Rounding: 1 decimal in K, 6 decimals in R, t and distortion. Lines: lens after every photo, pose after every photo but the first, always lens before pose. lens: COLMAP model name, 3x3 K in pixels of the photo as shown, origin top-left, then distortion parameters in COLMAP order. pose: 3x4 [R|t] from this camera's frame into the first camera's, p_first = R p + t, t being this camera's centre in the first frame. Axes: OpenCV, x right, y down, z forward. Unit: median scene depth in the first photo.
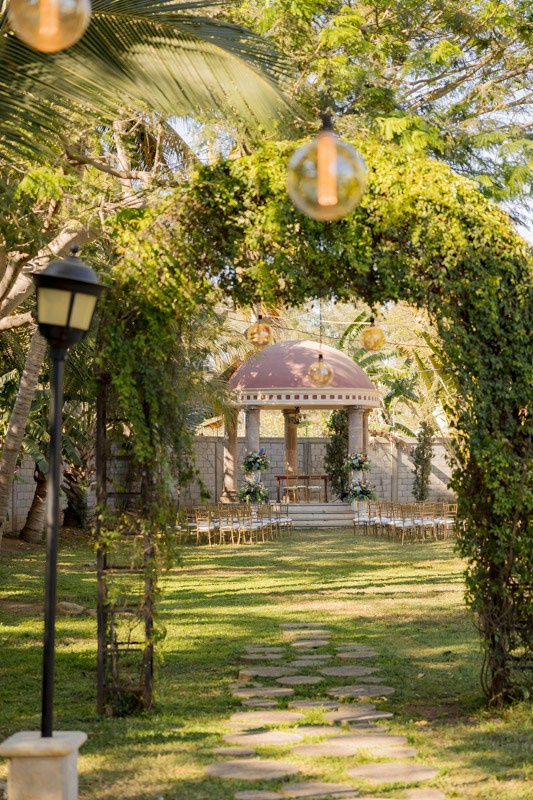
lens RADIAL K [[1536.2, 0, 266.5], [0, 1536.2, 400.0], [0, 0, 1]] dist [-0.025975, 0.173229]
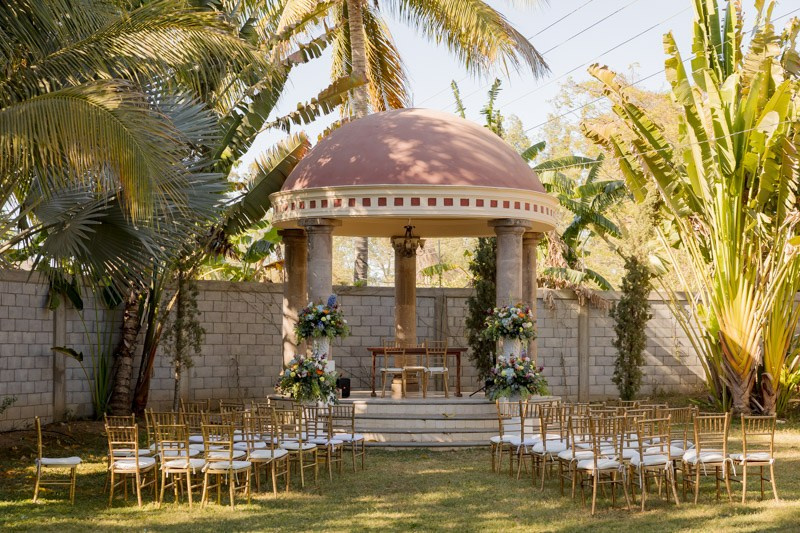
lens RADIAL K [[1436.5, 0, 400.0], [0, 1436.5, 266.5], [0, 0, 1]] dist [0.005352, -0.026969]
pose [[0.998818, 0.004888, -0.048363, 0.044157], [-0.005496, 0.999908, -0.012435, 0.026815], [0.048297, 0.012686, 0.998752, 0.492147]]
